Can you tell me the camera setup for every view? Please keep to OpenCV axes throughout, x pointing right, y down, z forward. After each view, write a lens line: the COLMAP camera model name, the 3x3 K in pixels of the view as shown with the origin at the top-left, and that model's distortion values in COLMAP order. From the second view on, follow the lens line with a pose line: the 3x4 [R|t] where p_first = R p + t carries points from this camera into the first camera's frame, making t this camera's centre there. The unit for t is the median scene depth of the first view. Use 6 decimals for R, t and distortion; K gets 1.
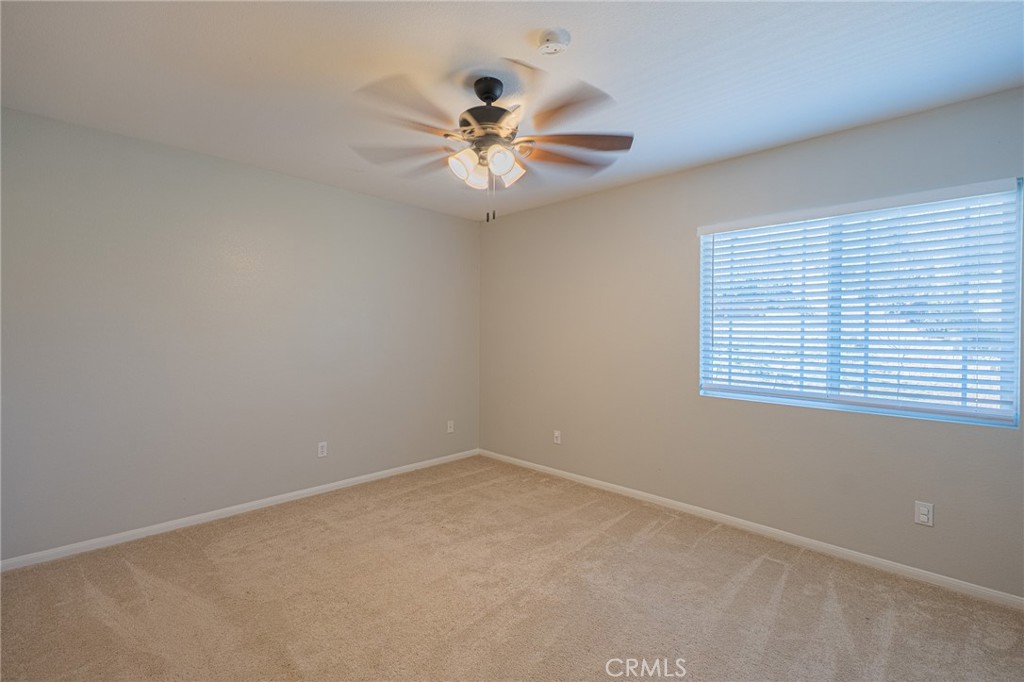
lens RADIAL K [[454.8, 0, 508.4], [0, 454.8, 336.7], [0, 0, 1]] dist [0.000912, -0.000921]
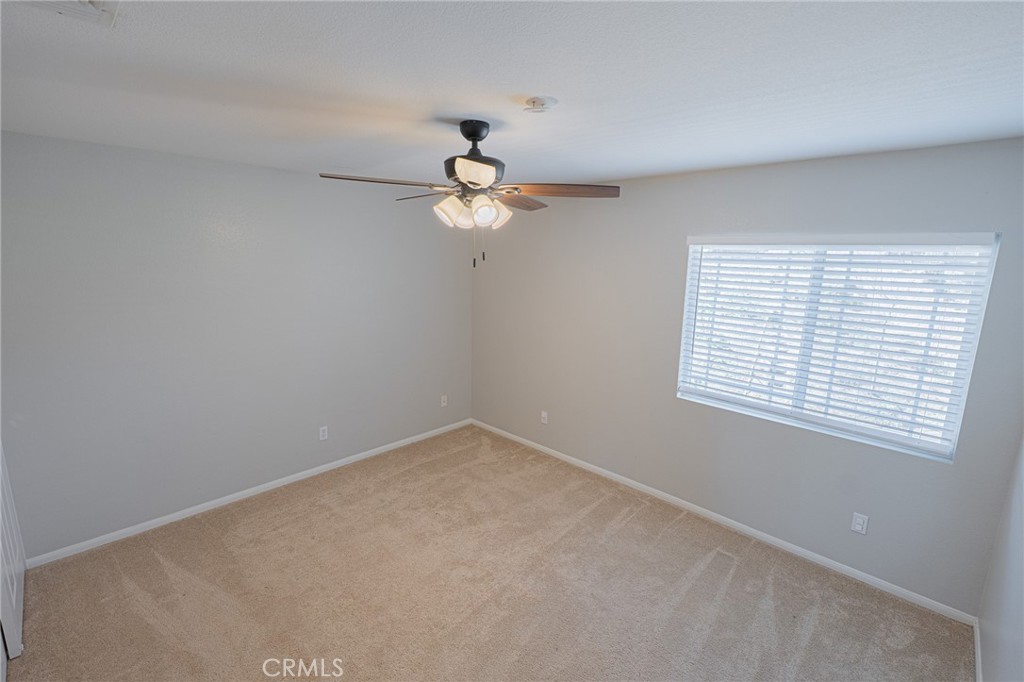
lens RADIAL K [[455.9, 0, 510.3], [0, 455.9, 341.7], [0, 0, 1]] dist [-0.000274, 0.000523]
pose [[0.999880, 0.010744, 0.011205, 0.021878], [-0.012570, 0.983894, 0.178313, -0.226009], [-0.009109, -0.178432, 0.983910, -0.027625]]
